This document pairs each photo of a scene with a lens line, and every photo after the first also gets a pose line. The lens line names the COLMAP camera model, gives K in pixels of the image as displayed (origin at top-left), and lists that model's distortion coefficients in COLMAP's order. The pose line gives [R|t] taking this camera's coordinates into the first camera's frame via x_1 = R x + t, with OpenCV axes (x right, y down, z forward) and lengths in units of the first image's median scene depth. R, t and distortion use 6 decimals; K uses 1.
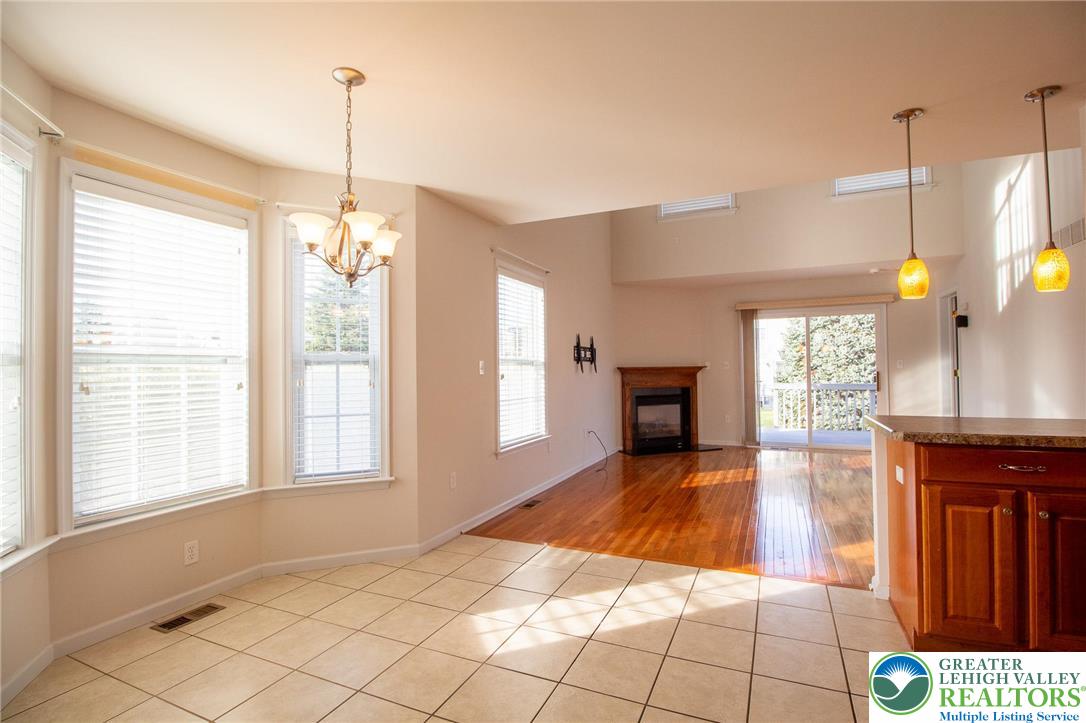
lens RADIAL K [[510.2, 0, 551.7], [0, 510.2, 358.7], [0, 0, 1]] dist [-0.001107, -0.011401]
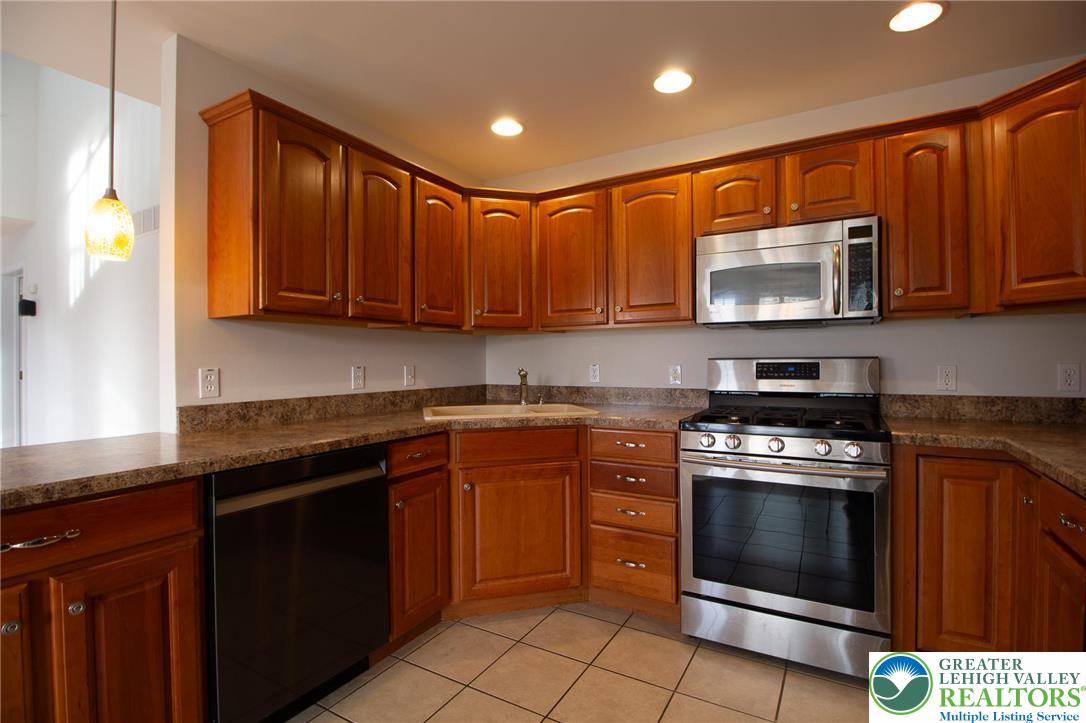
lens RADIAL K [[500.8, 0, 553.3], [0, 500.8, 359.4], [0, 0, 1]] dist [0.001862, -0.009091]
pose [[0.110945, 0.011618, 0.993759, 0.219321], [-0.012266, 0.999872, -0.010320, 0.003927], [-0.993751, -0.011044, 0.111073, 0.179790]]
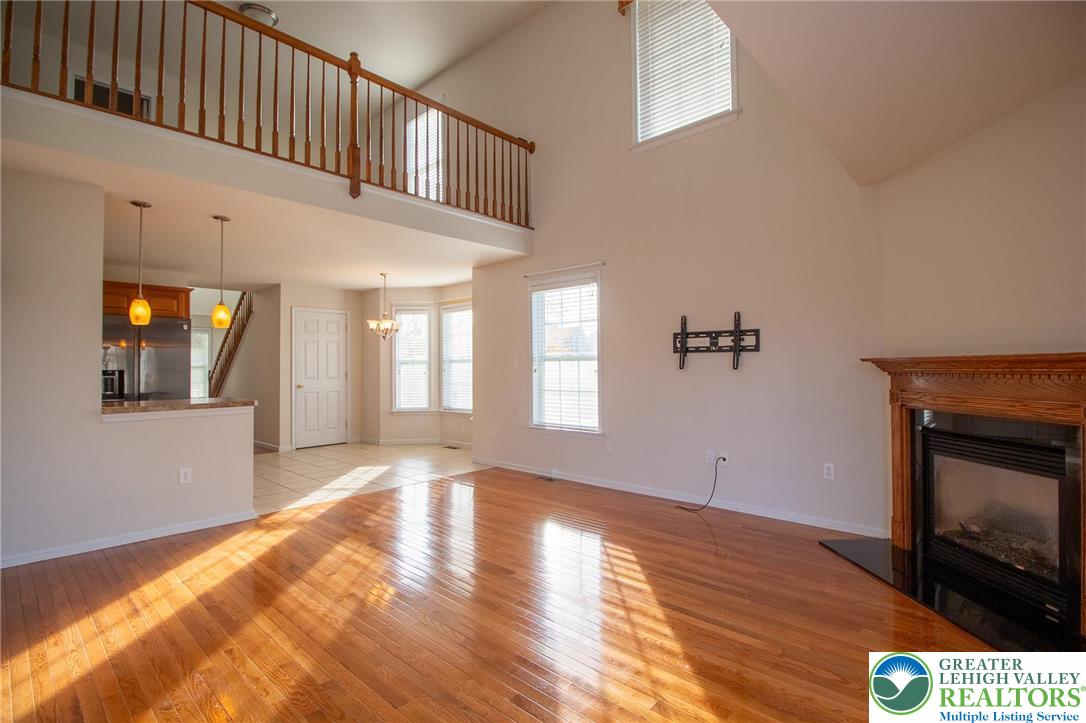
lens RADIAL K [[500.8, 0, 553.3], [0, 500.8, 359.4], [0, 0, 1]] dist [0.001862, -0.009091]
pose [[-0.315641, -0.000599, -0.948879, 1.265692], [0.029922, 0.999496, -0.010584, 0.025220], [0.948407, -0.031733, -0.315464, 1.678032]]
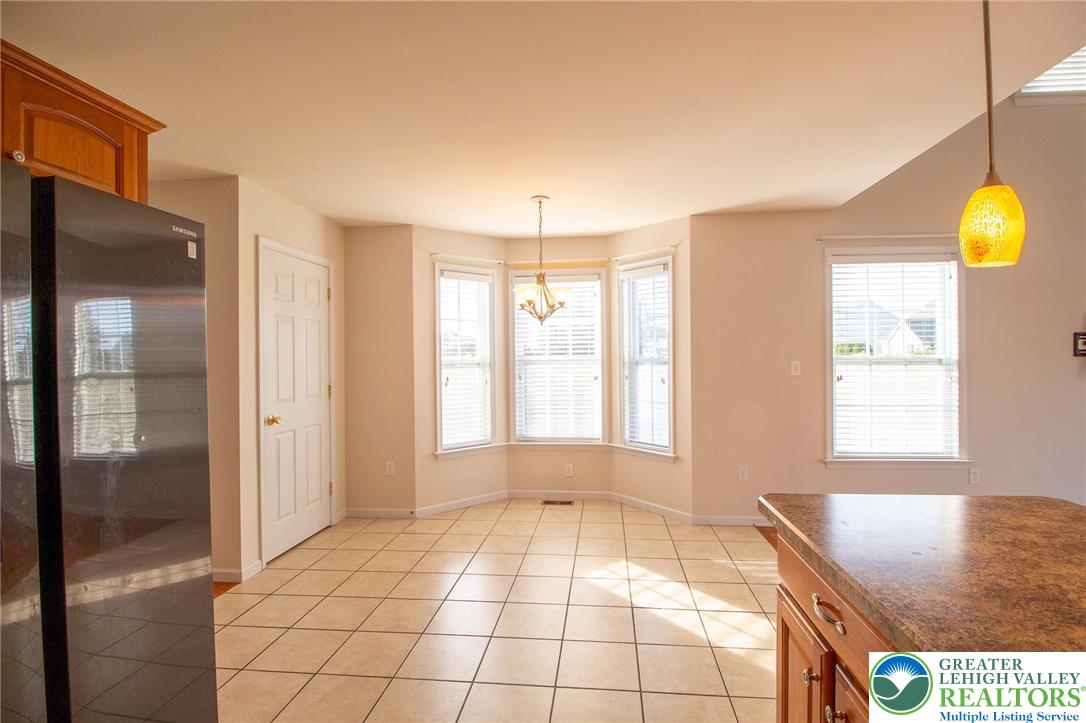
lens RADIAL K [[500.8, 0, 553.3], [0, 500.8, 359.4], [0, 0, 1]] dist [0.001862, -0.009091]
pose [[0.309209, 0.008601, -0.950955, 0.676172], [0.023532, 0.999584, 0.016692, -0.028009], [0.950703, -0.027539, 0.308877, 0.293708]]
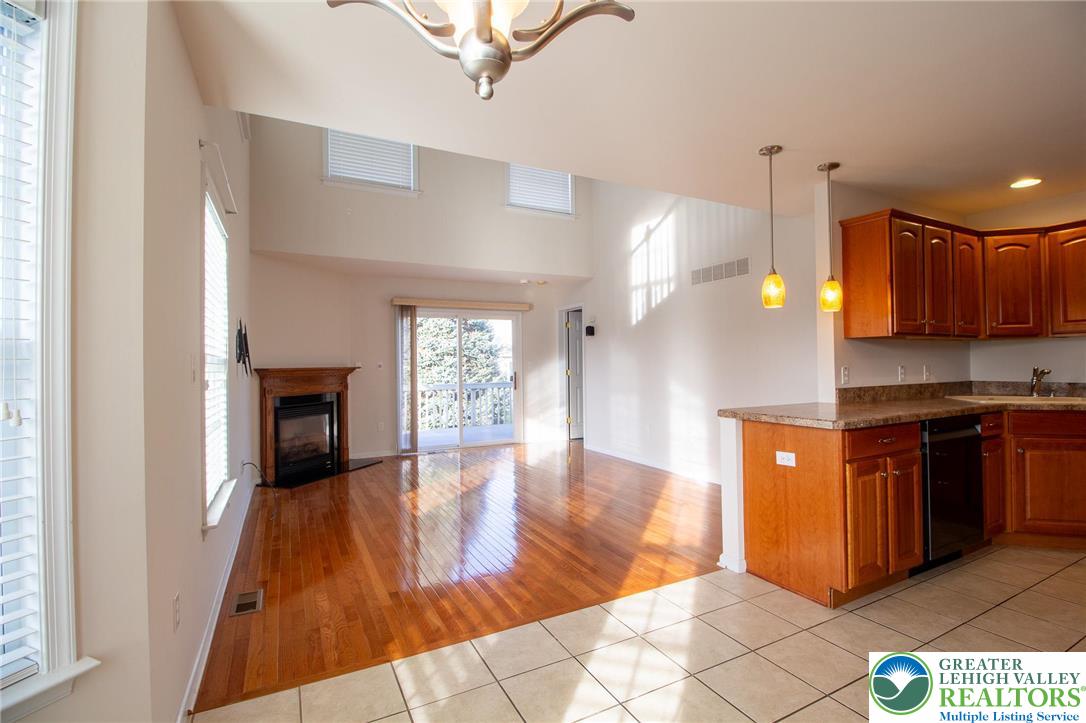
lens RADIAL K [[510.2, 0, 551.7], [0, 510.2, 358.7], [0, 0, 1]] dist [-0.001107, -0.011401]
pose [[0.612883, 0.013072, 0.790066, -0.346632], [-0.009354, 0.999913, -0.009288, 0.010921], [-0.790119, -0.001698, 0.612952, 0.444597]]
